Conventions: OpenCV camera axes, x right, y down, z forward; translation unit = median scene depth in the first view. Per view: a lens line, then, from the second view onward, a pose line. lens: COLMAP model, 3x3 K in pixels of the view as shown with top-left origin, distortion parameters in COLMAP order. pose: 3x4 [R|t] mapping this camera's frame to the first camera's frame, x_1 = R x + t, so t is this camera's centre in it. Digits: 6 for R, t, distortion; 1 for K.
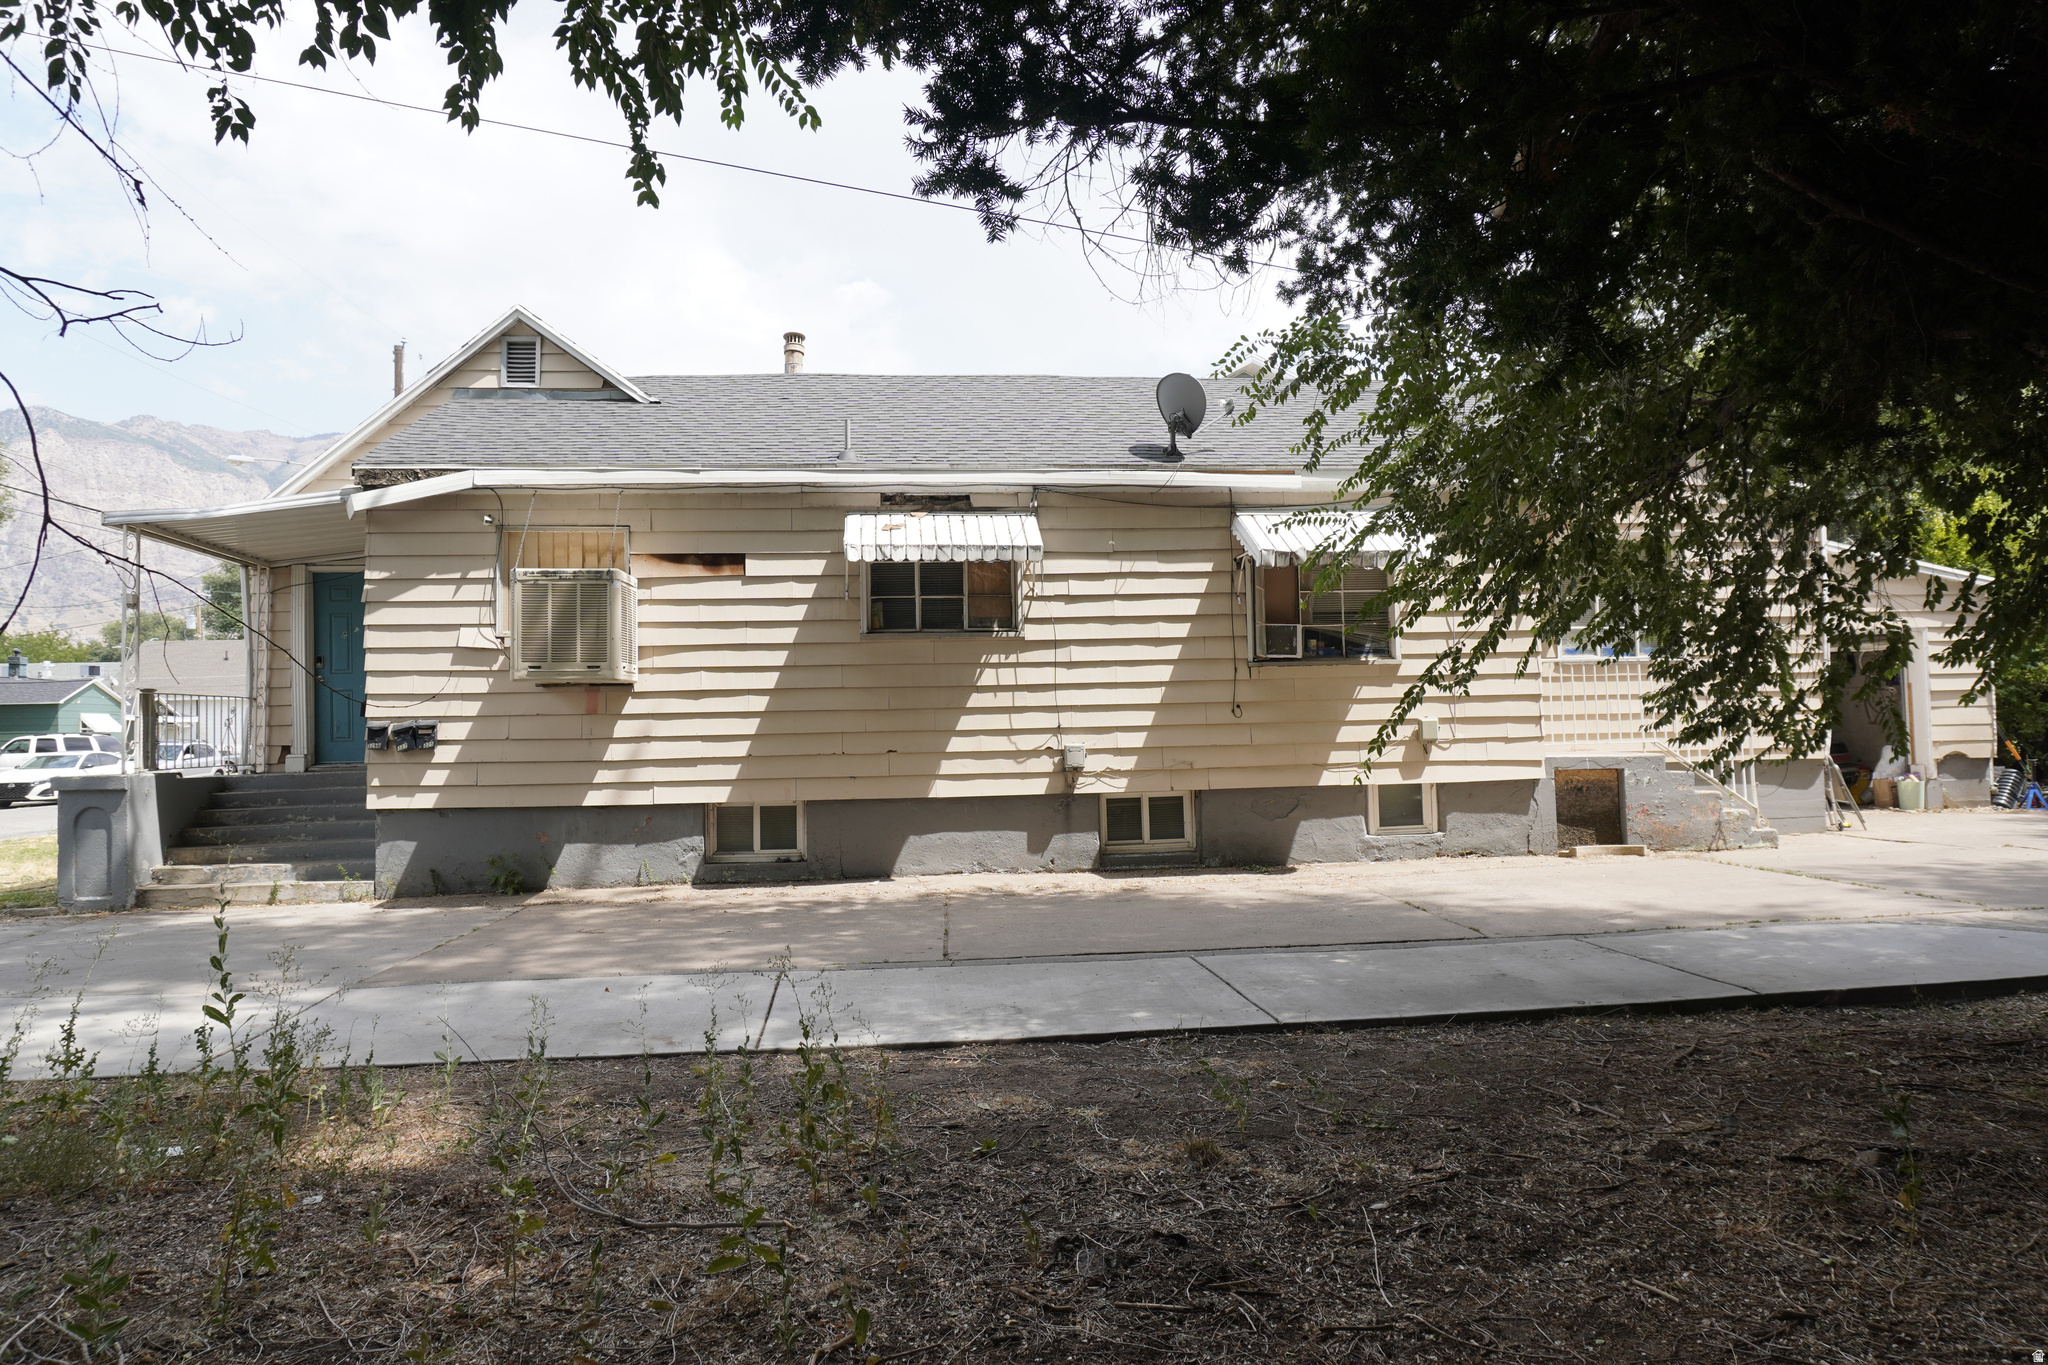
lens RADIAL K [[1358.0, 0, 1024.0], [0, 1358.0, 682.5], [0, 0, 1]] dist [-0.027781, 0.001735]
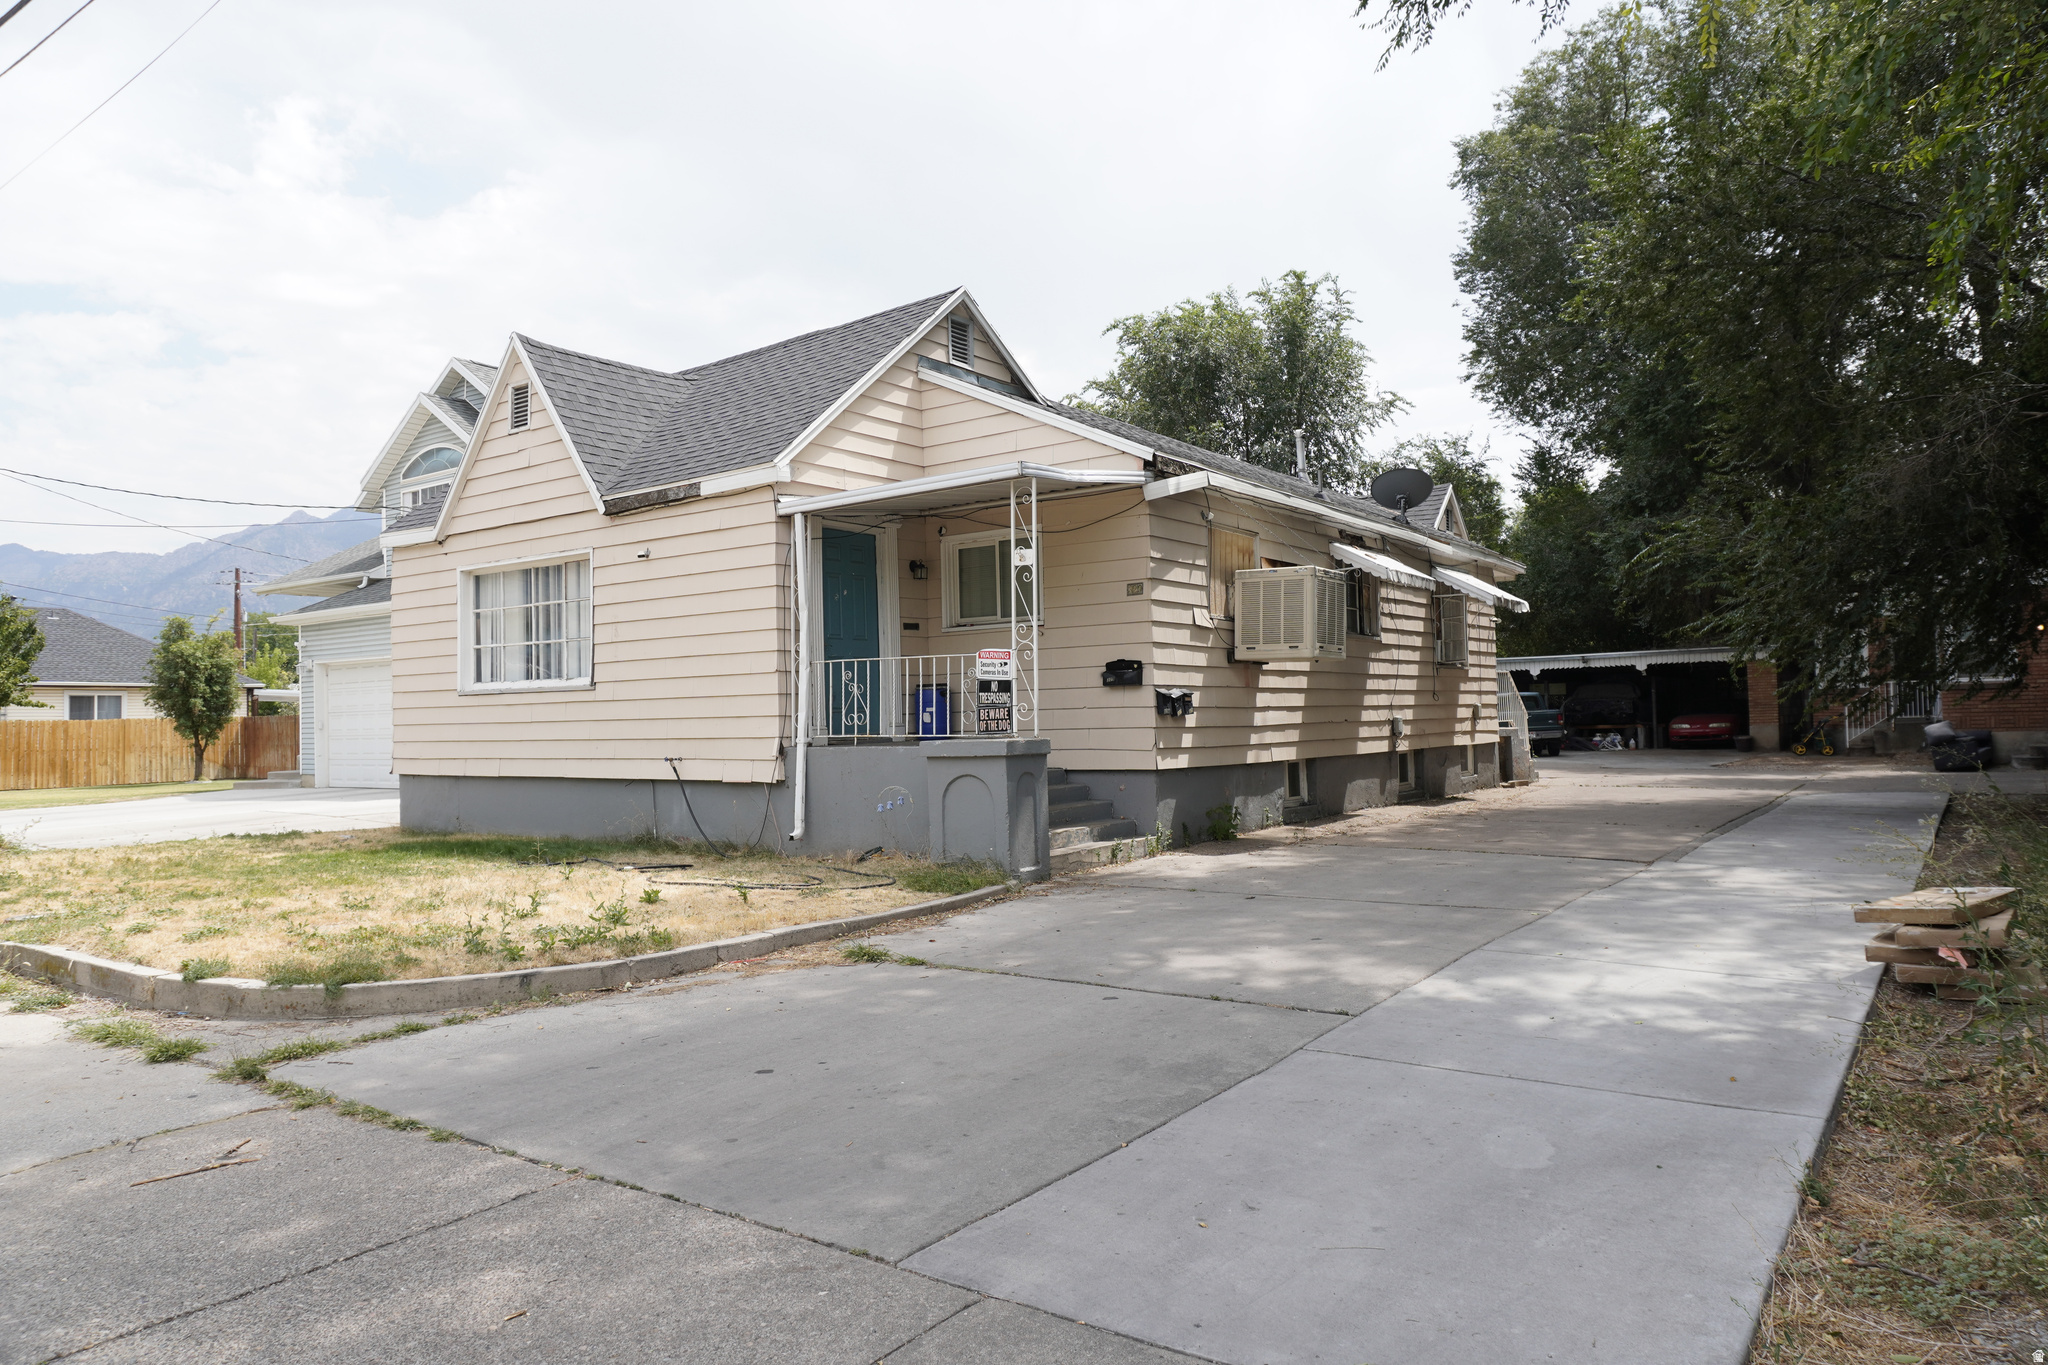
lens RADIAL K [[1358.0, 0, 1024.0], [0, 1358.0, 682.5], [0, 0, 1]] dist [-0.027781, 0.001735]
pose [[0.660502, 0.028242, 0.750293, -1.325396], [-0.020422, 0.999598, -0.019648, 0.045981], [-0.750547, -0.002345, 0.660813, 0.348191]]
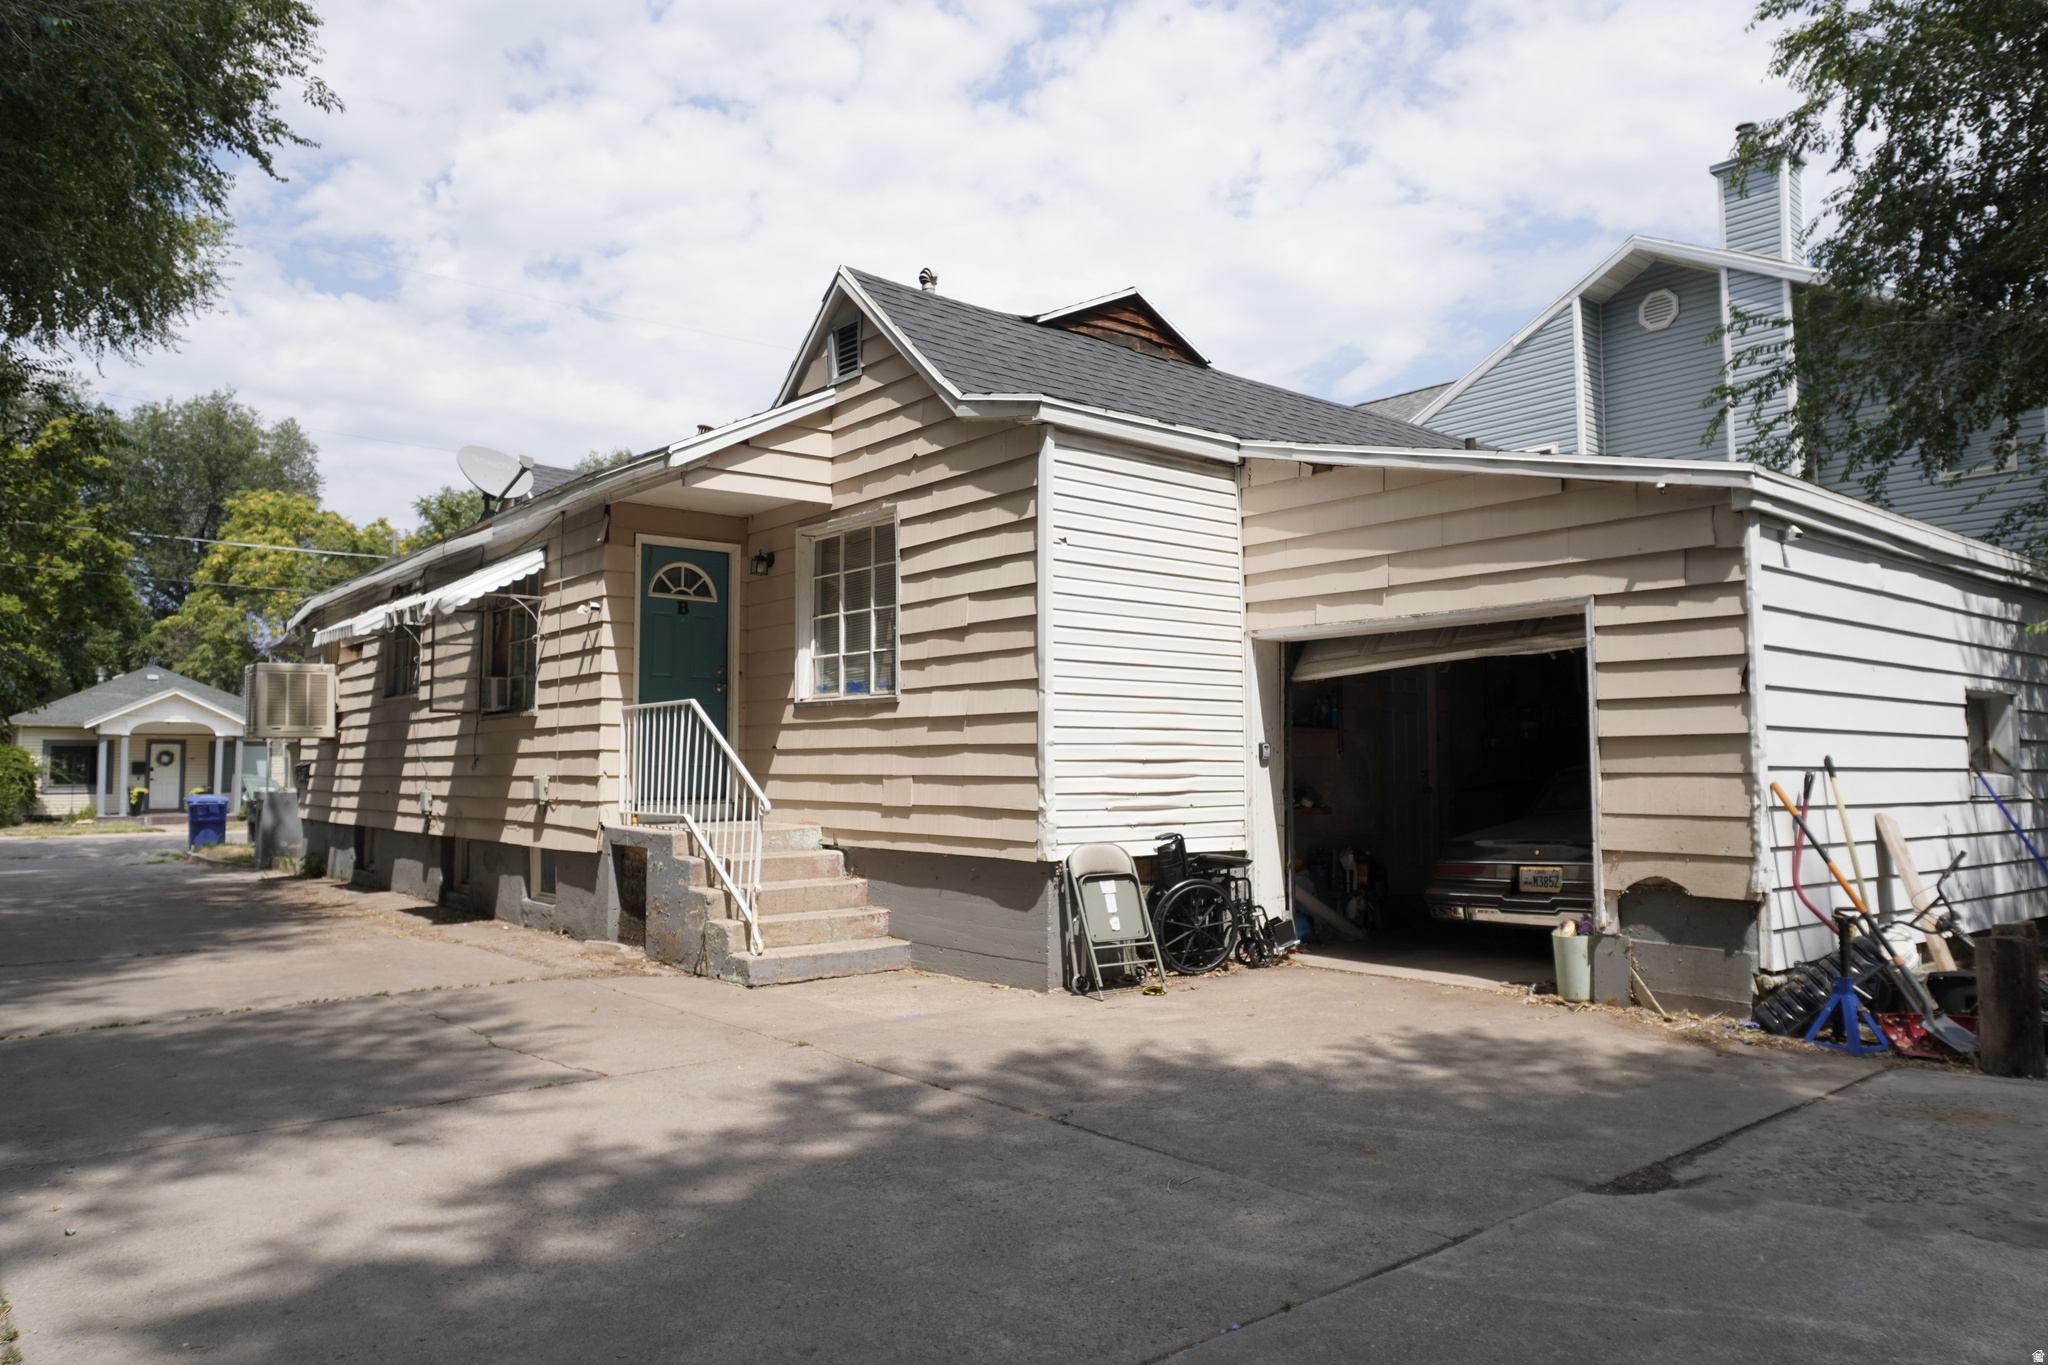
lens RADIAL K [[1358.0, 0, 1024.0], [0, 1358.0, 682.5], [0, 0, 1]] dist [-0.027781, 0.001735]
pose [[0.555912, -0.033016, -0.830585, 1.274653], [0.019562, 0.999454, -0.026637, -0.005070], [0.831011, -0.001440, 0.556254, 0.794067]]
